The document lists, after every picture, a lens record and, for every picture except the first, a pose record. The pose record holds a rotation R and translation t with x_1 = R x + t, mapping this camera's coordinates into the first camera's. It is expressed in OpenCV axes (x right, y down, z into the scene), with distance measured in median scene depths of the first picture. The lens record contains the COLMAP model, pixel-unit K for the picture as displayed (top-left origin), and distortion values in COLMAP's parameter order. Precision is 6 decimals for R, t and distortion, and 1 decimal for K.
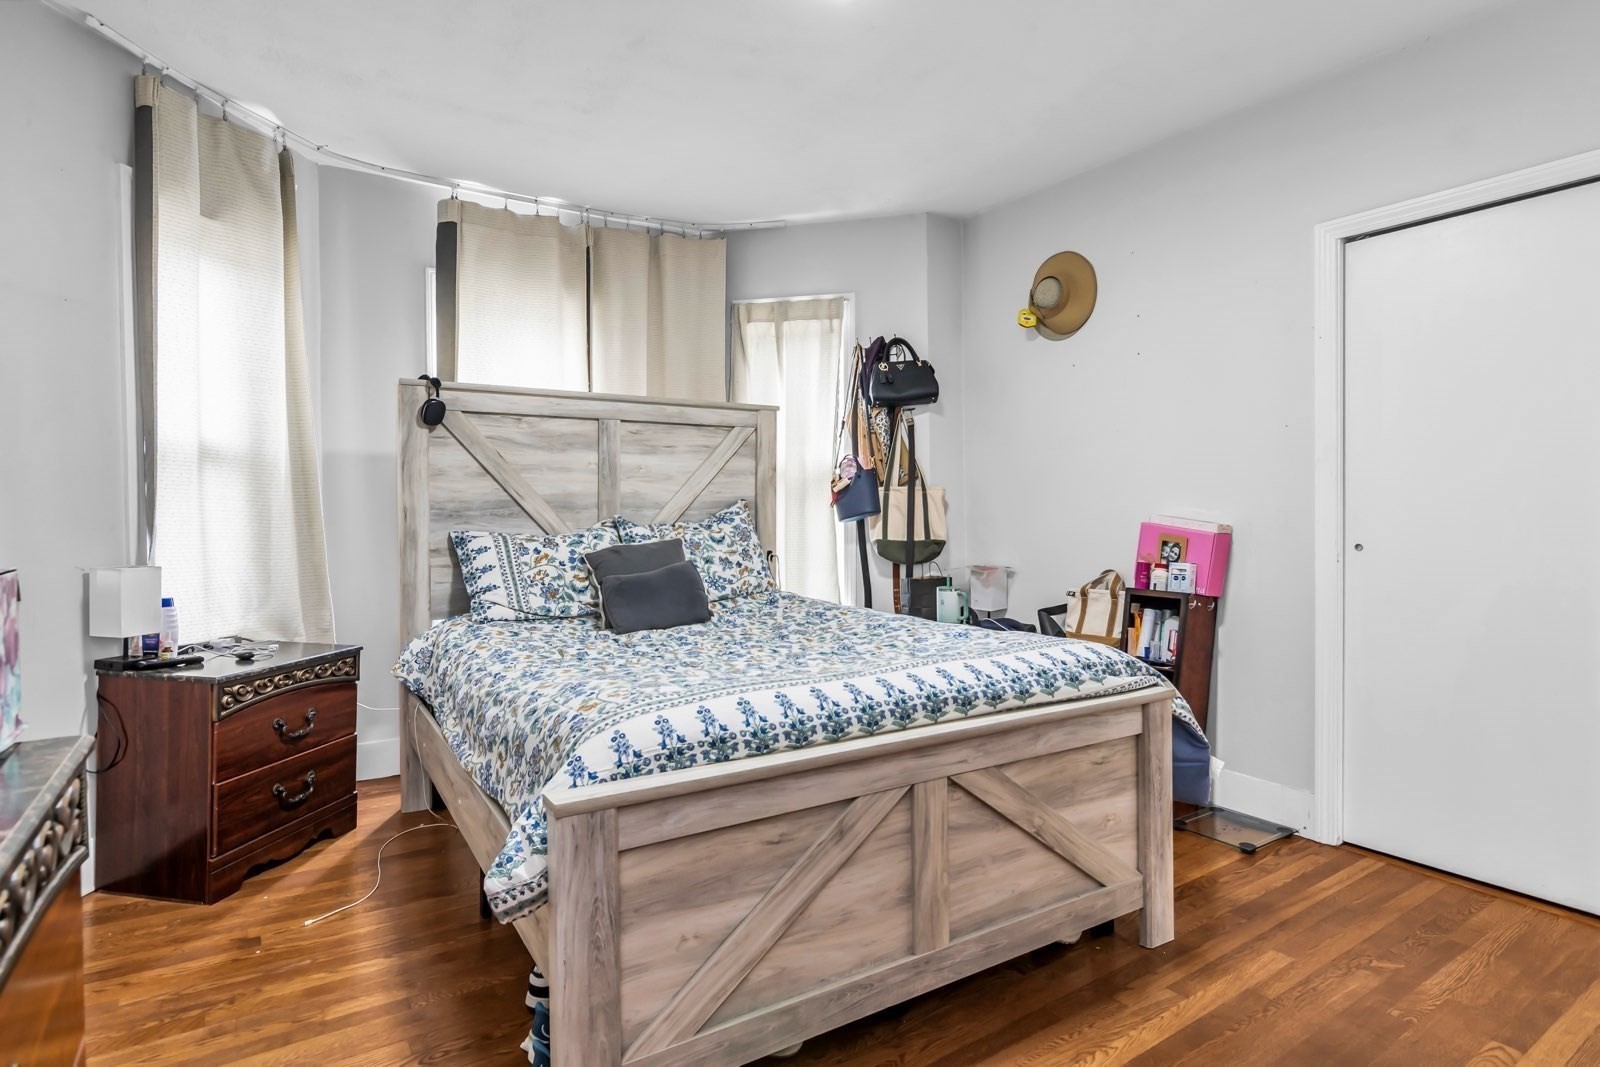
lens RADIAL K [[835.2, 0, 800.0], [0, 835.2, 533.5], [0, 0, 1]] dist [-0.000850, -0.000247]
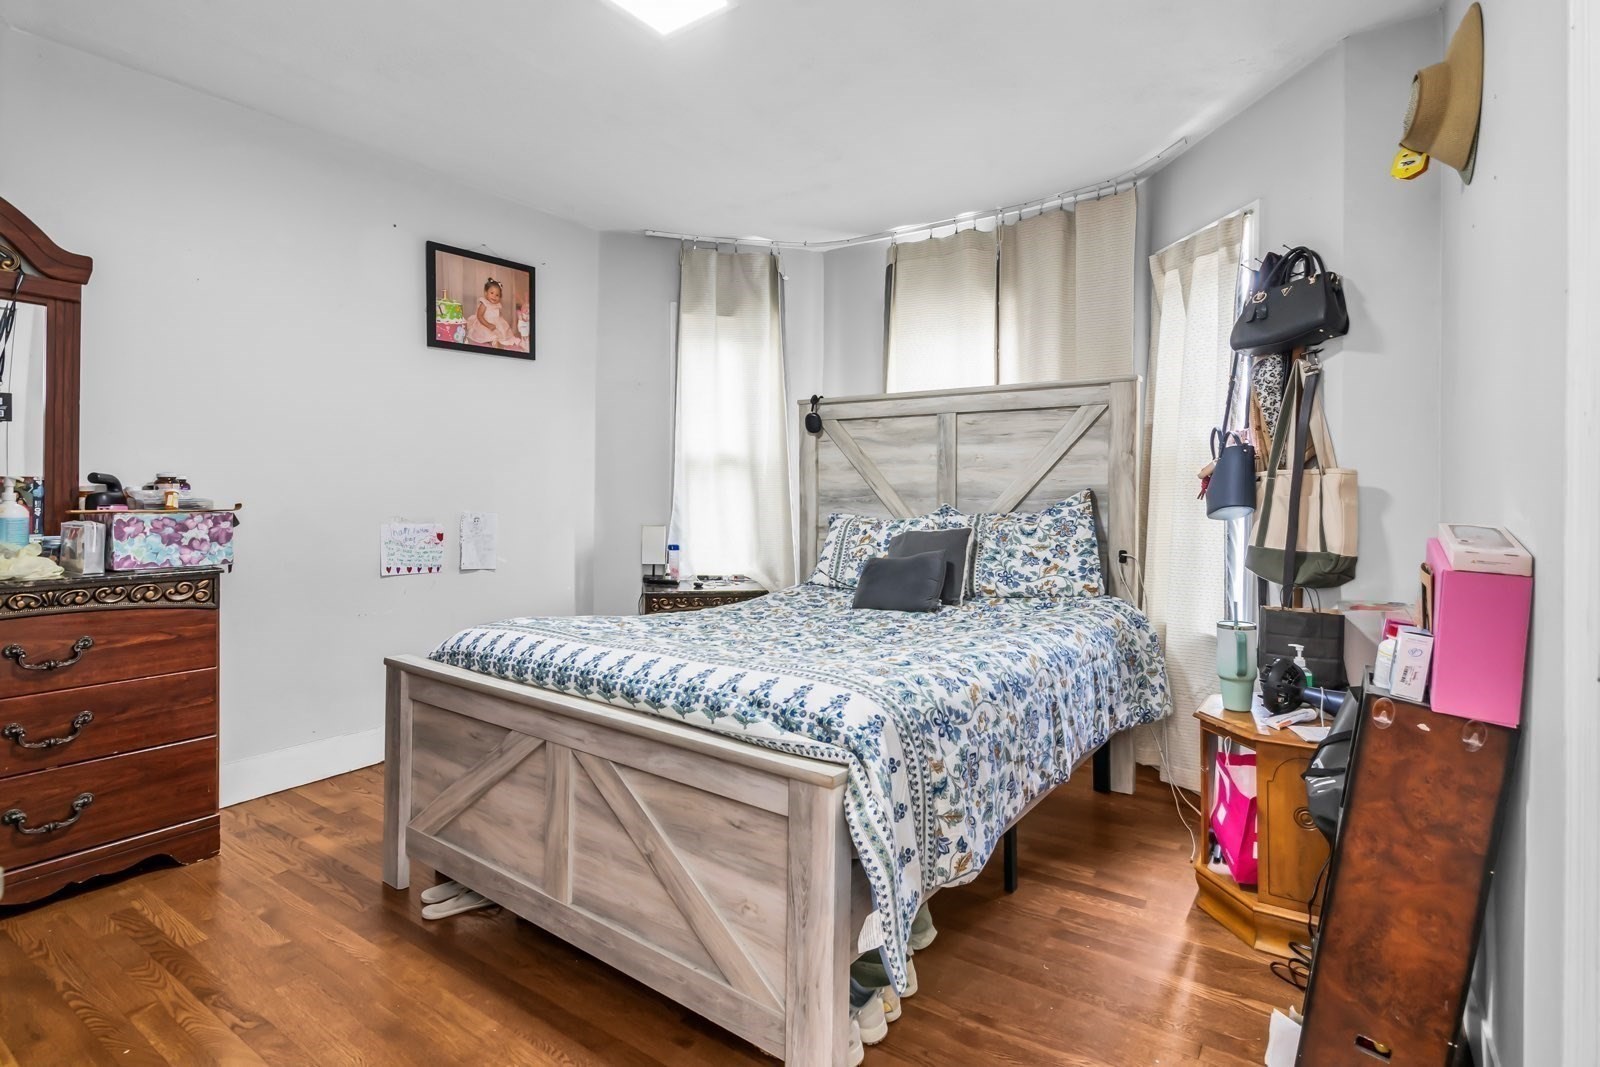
lens RADIAL K [[787.6, 0, 798.5], [0, 787.6, 503.8], [0, 0, 1]] dist [-0.000872, 0.001613]
pose [[0.378420, 0.019637, -0.925426, 0.634943], [-0.036582, 0.999311, 0.006246, -0.021219], [0.924911, 0.031490, 0.378878, 0.455118]]
